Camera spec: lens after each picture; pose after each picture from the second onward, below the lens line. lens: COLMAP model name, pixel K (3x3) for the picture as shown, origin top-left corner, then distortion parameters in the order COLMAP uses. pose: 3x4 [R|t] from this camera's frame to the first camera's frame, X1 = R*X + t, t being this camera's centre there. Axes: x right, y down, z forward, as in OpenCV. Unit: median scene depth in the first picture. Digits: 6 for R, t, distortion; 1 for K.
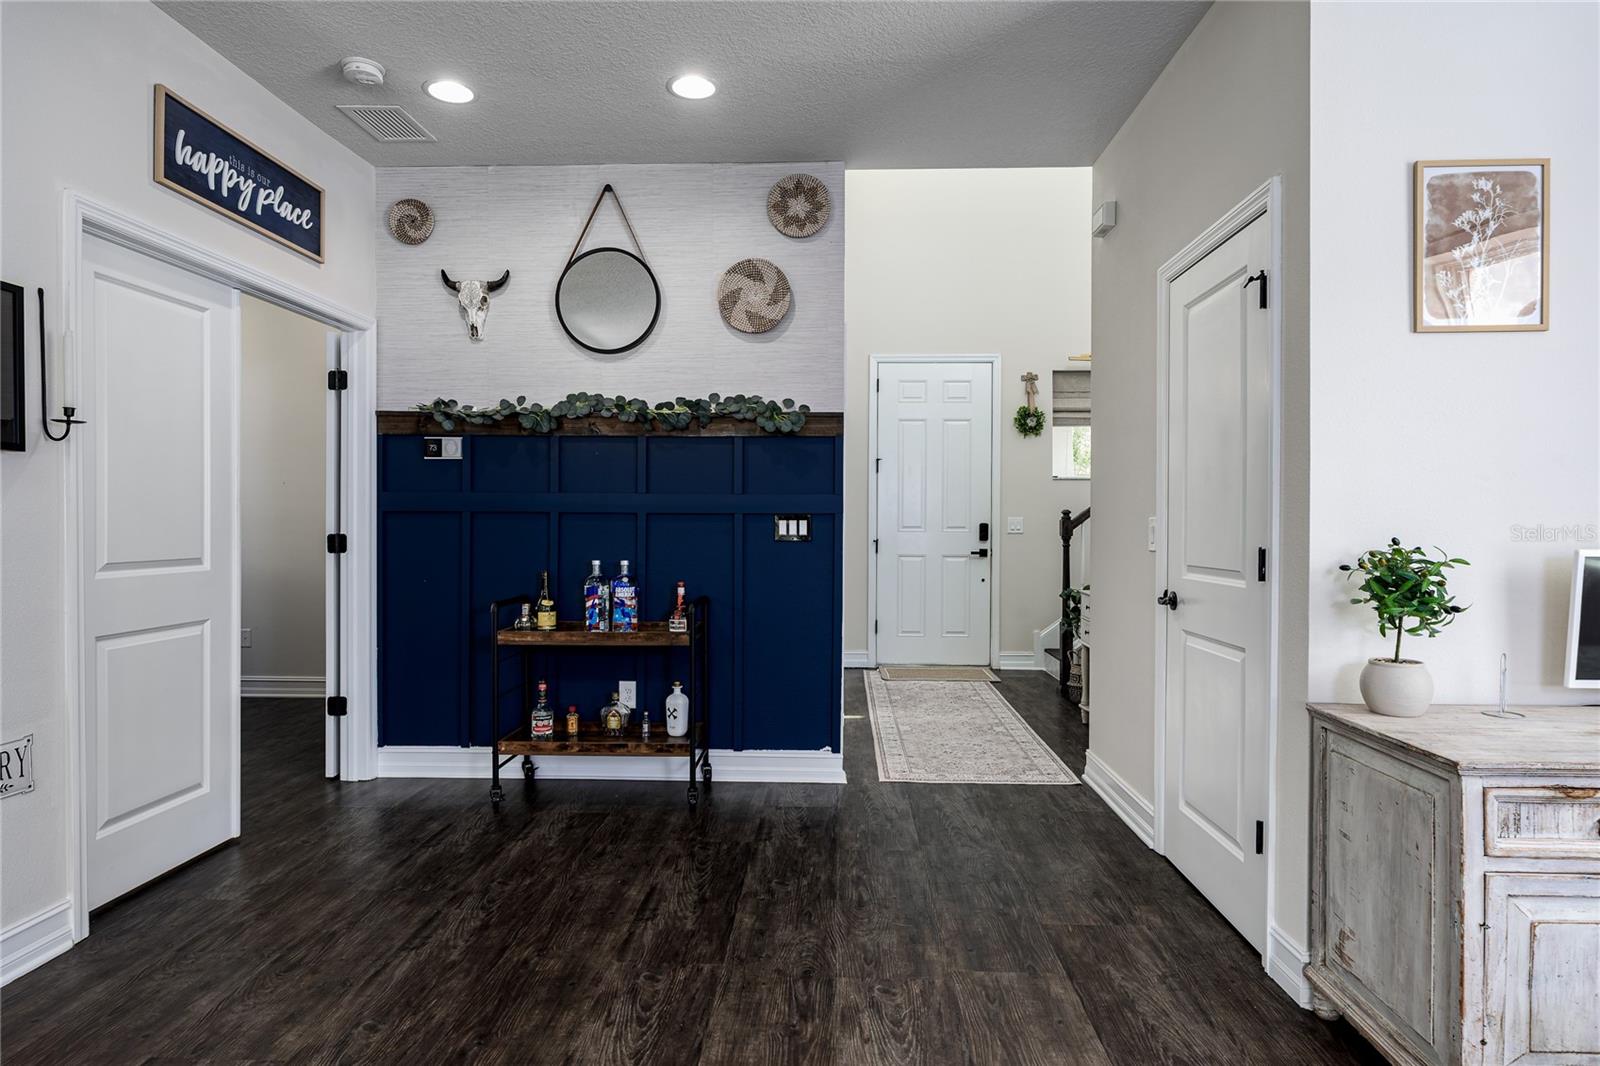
lens RADIAL K [[929.1, 0, 800.0], [0, 929.1, 533.0], [0, 0, 1]] dist [-0.002233, -0.000077]
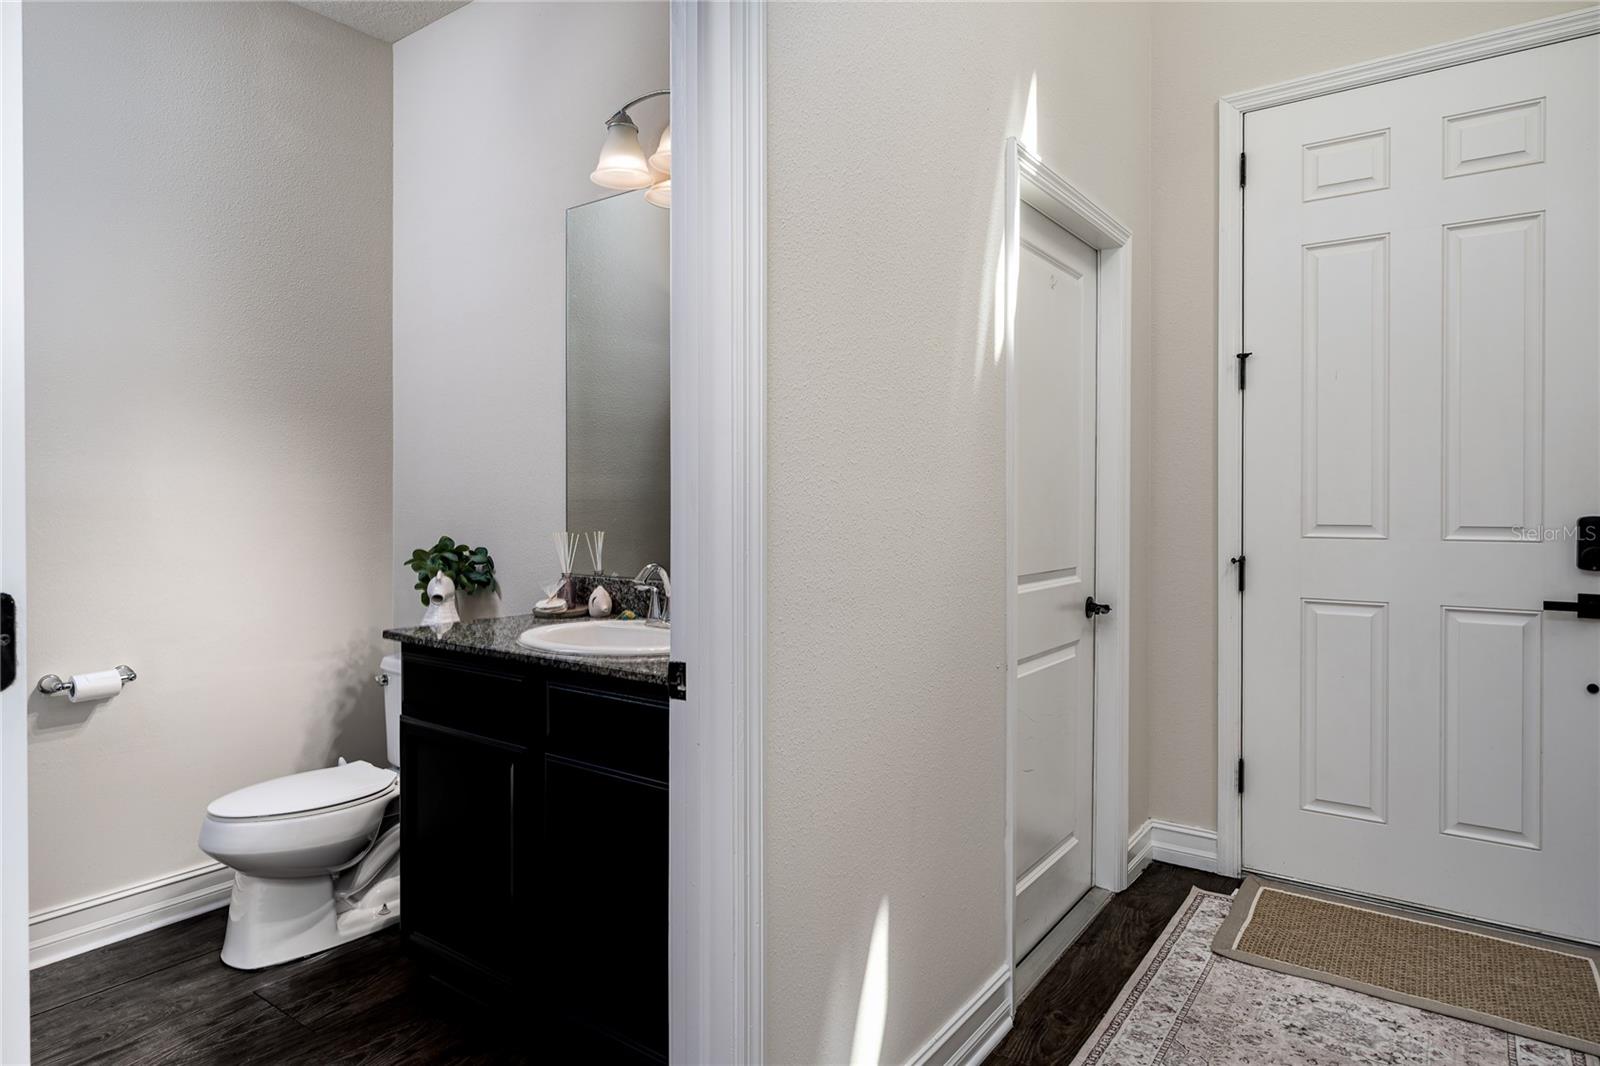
lens RADIAL K [[924.1, 0, 798.6], [0, 924.1, 511.4], [0, 0, 1]] dist [0.000564, 0.001344]
pose [[0.837190, 0.001195, -0.546910, 0.247319], [-0.006512, 0.999948, -0.007785, -0.014534], [0.546873, 0.010079, 0.837155, 0.996596]]
